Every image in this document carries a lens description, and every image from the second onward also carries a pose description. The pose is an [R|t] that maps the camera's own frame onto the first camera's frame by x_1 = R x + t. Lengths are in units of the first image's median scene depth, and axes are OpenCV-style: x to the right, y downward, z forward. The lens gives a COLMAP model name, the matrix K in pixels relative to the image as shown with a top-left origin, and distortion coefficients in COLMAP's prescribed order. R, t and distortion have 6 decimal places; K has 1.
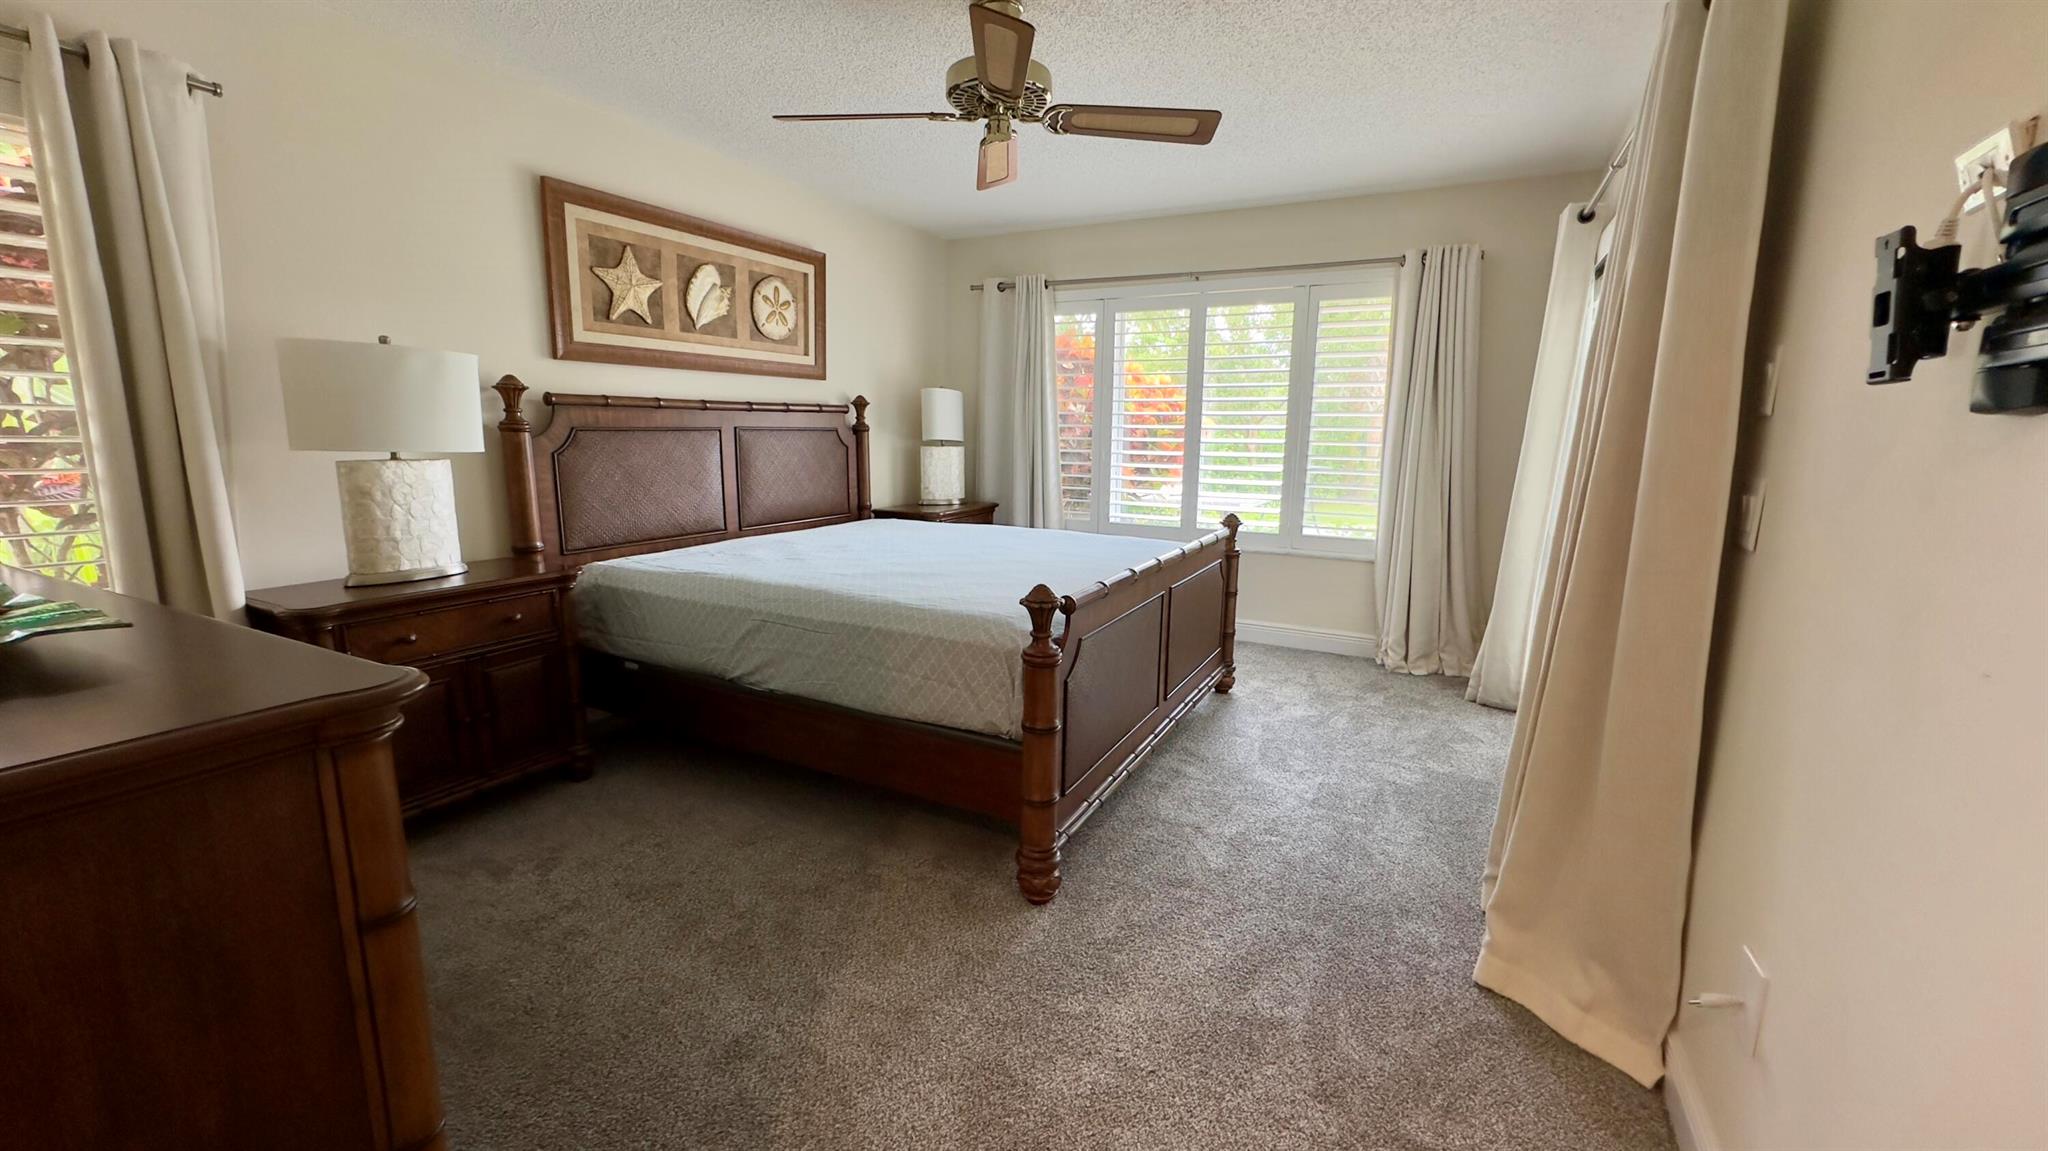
lens RADIAL K [[818.8, 0, 1024.5], [0, 818.8, 573.3], [0, 0, 1]] dist [-0.002622, 0.002318]
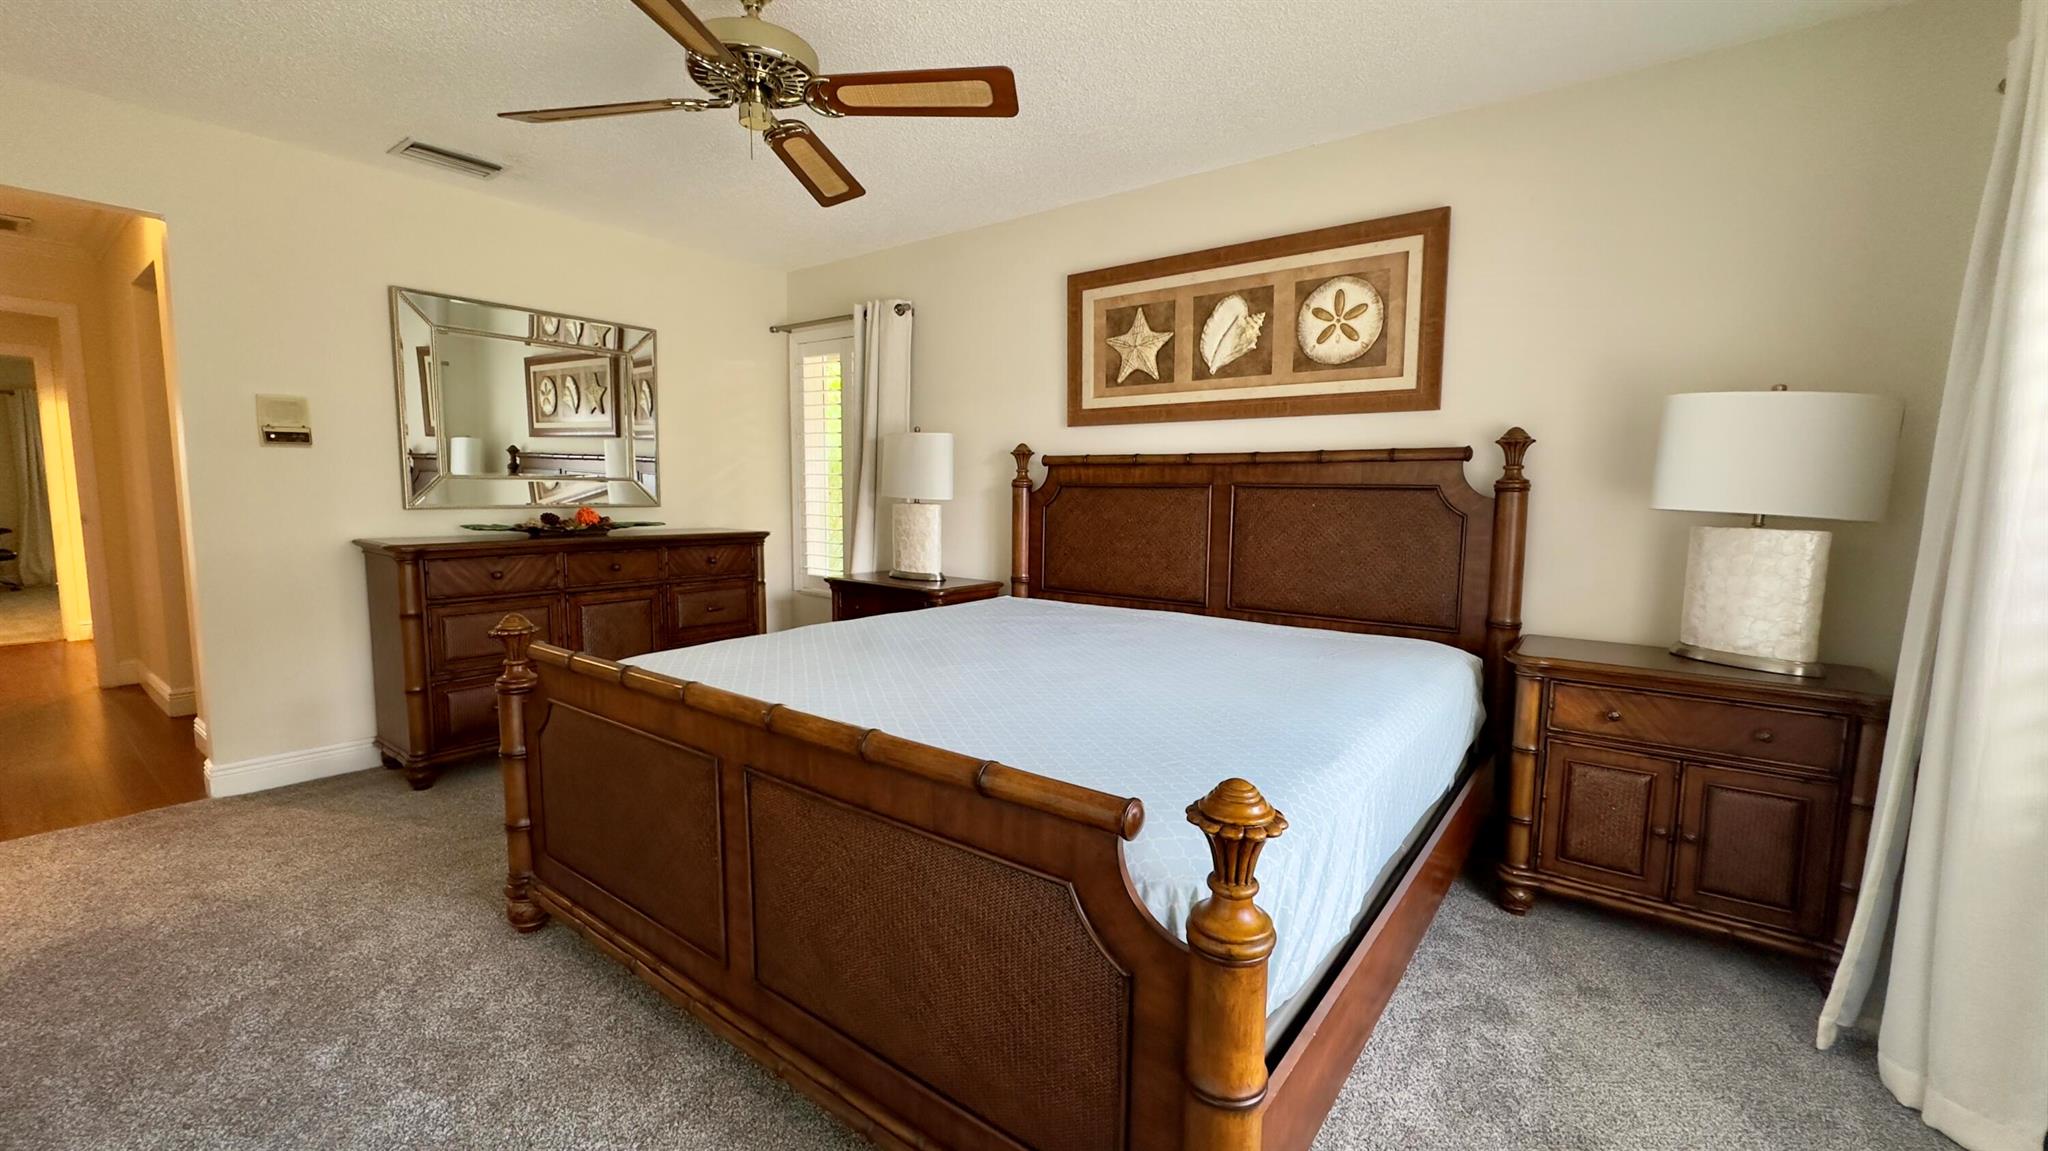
lens RADIAL K [[818.8, 0, 1023.8], [0, 818.8, 561.0], [0, 0, 1]] dist [-0.002622, 0.002318]
pose [[-0.170672, 0.087884, -0.981401, 0.525179], [-0.177312, 0.977015, 0.118327, -0.173162], [0.969243, 0.194209, -0.151166, 0.994544]]
